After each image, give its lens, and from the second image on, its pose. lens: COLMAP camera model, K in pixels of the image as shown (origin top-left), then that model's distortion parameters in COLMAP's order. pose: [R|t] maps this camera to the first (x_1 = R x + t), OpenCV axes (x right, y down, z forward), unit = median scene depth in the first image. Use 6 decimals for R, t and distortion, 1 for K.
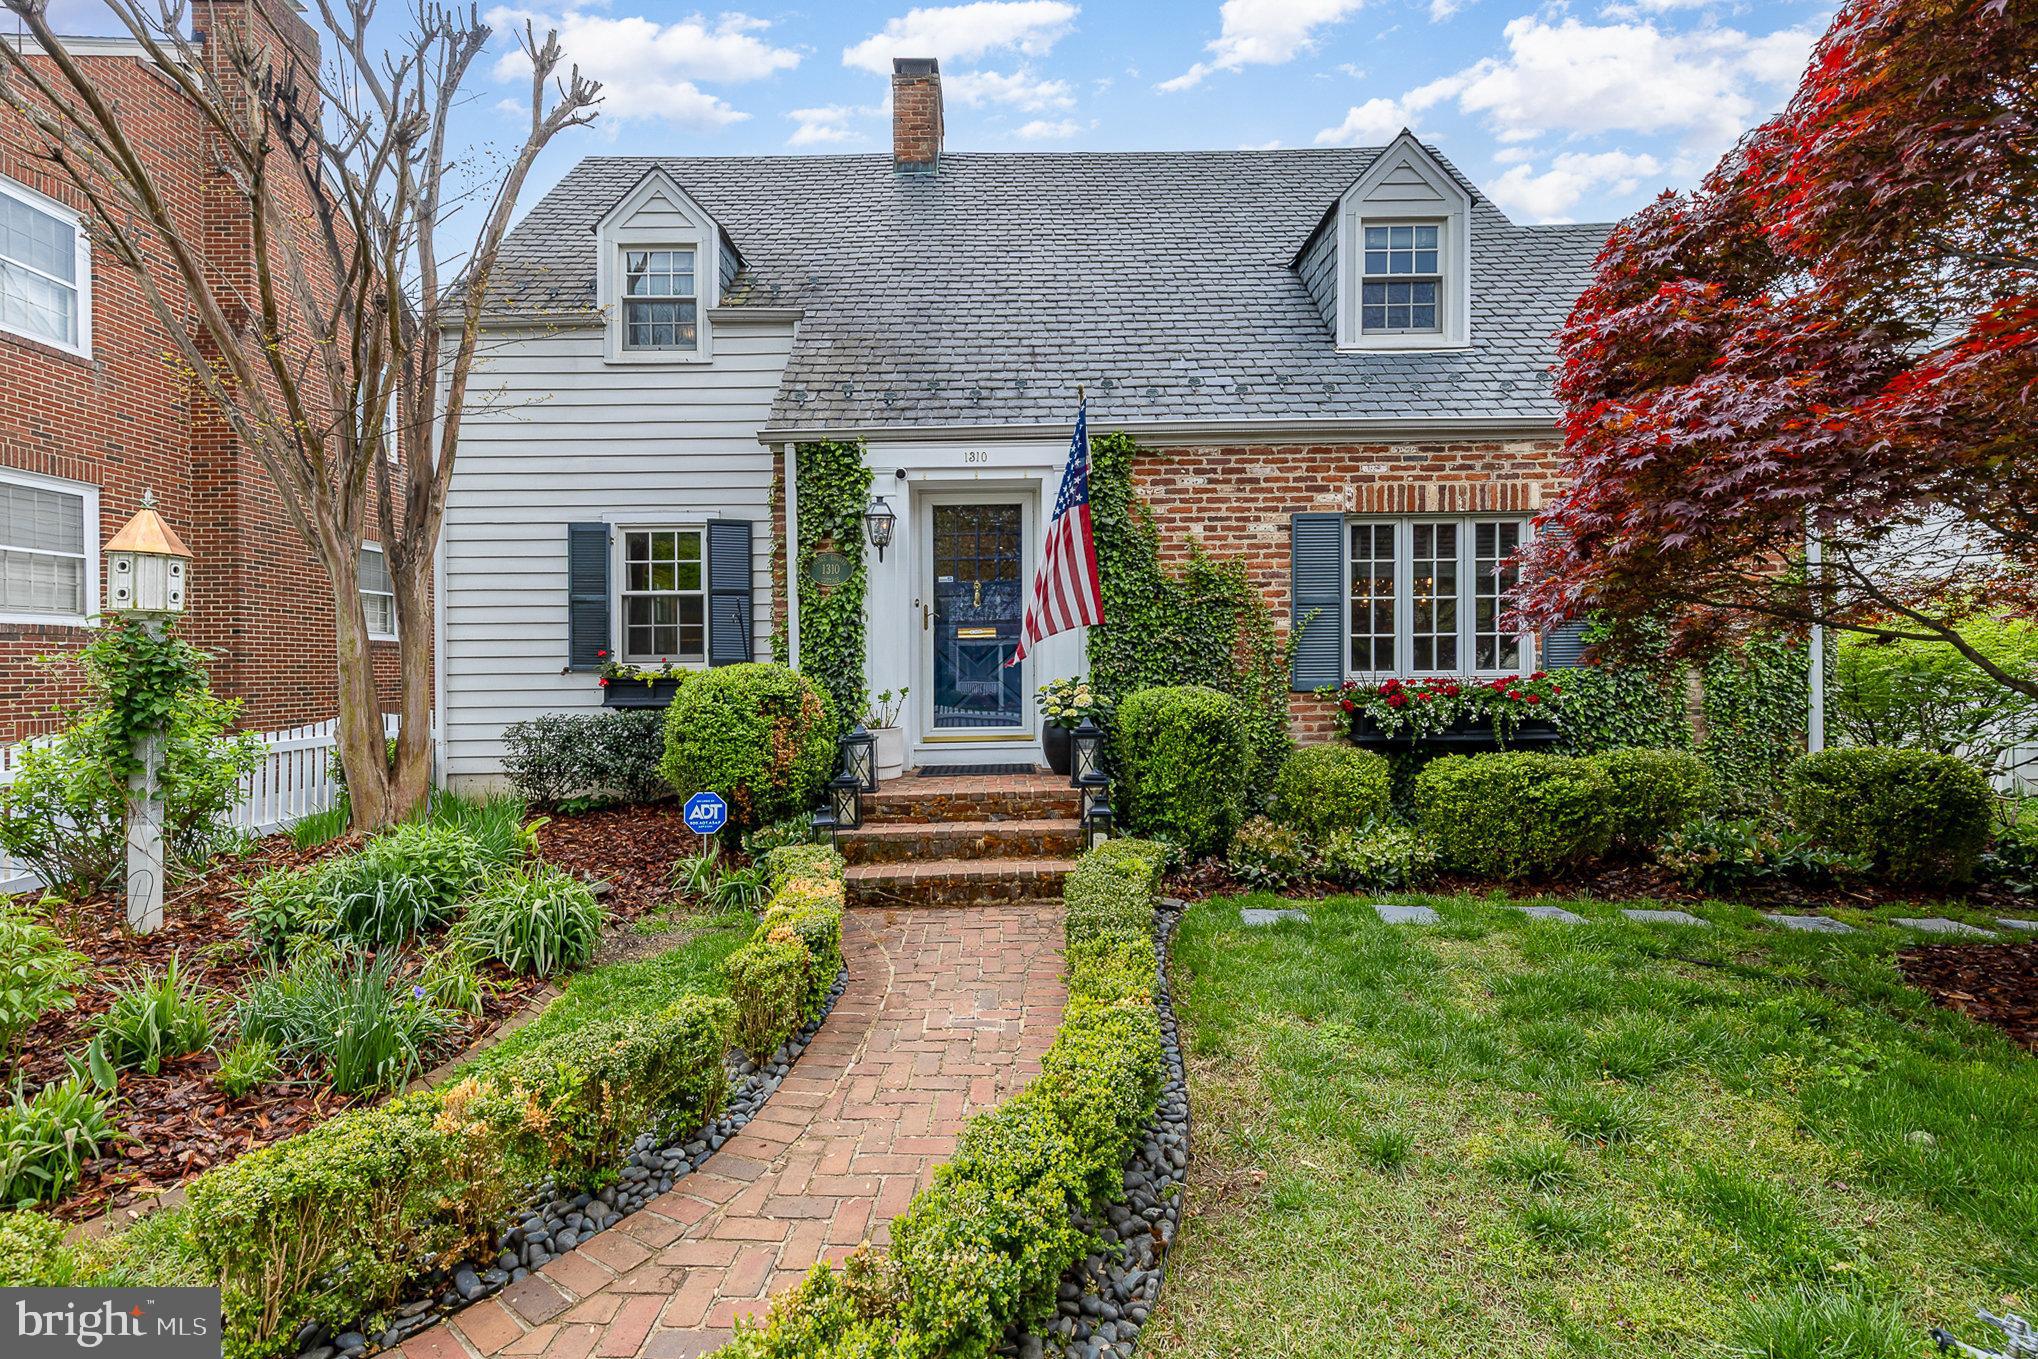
lens RADIAL K [[905.4, 0, 1019.0], [0, 905.4, 679.5], [0, 0, 1]] dist [0.007694, -0.000075]
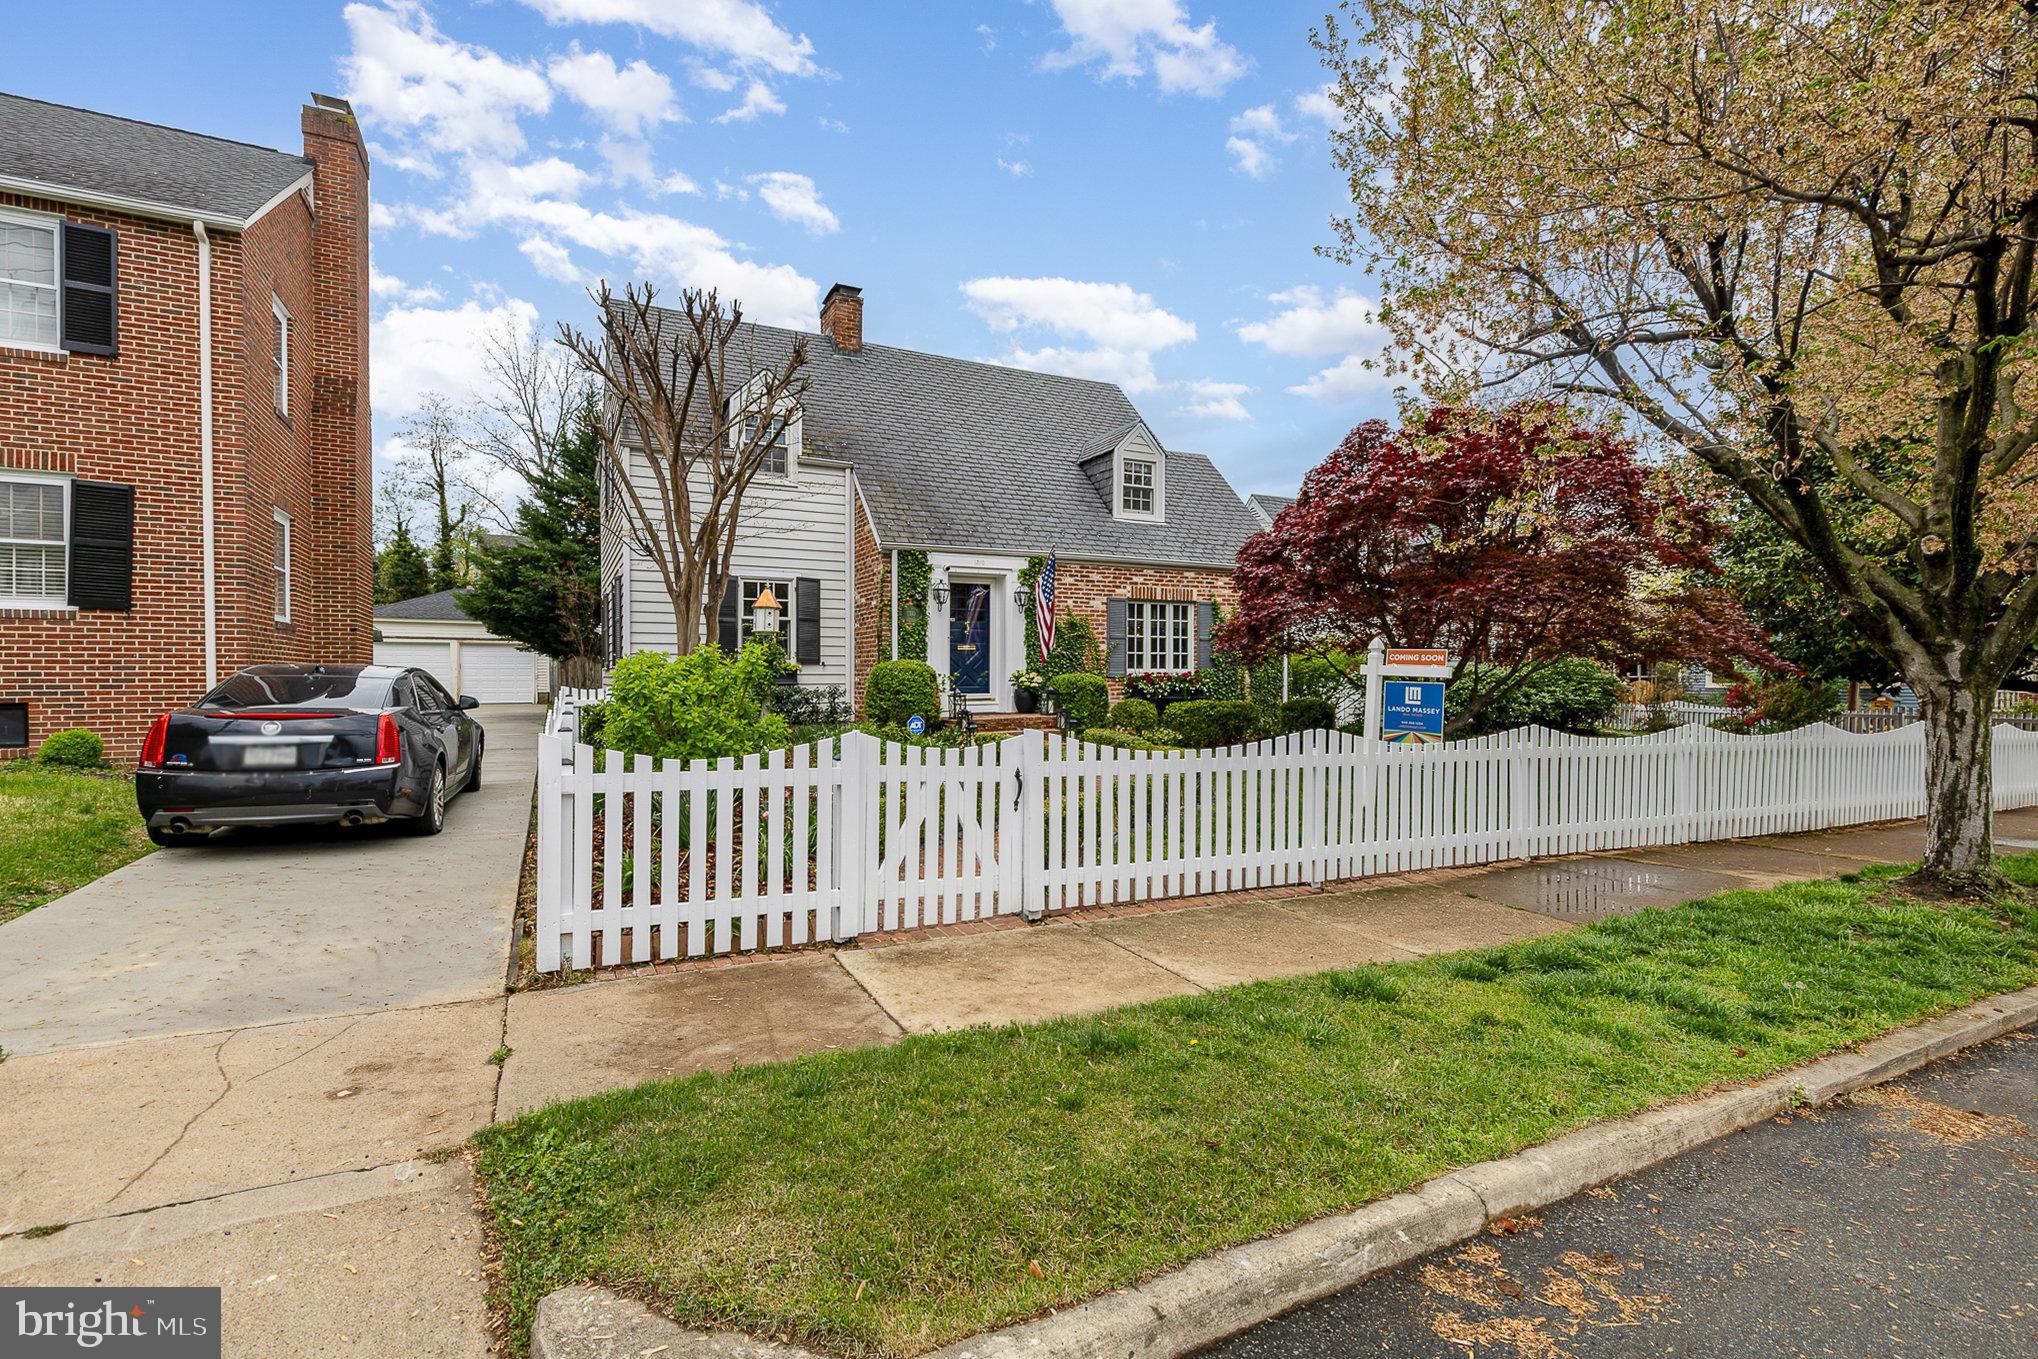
lens RADIAL K [[905.4, 0, 1019.0], [0, 905.4, 679.5], [0, 0, 1]] dist [0.007694, -0.000075]
pose [[0.890936, 0.008882, 0.454041, -0.891362], [-0.003508, 0.999913, -0.012678, 0.046929], [-0.454115, 0.009702, 0.890890, -0.869380]]
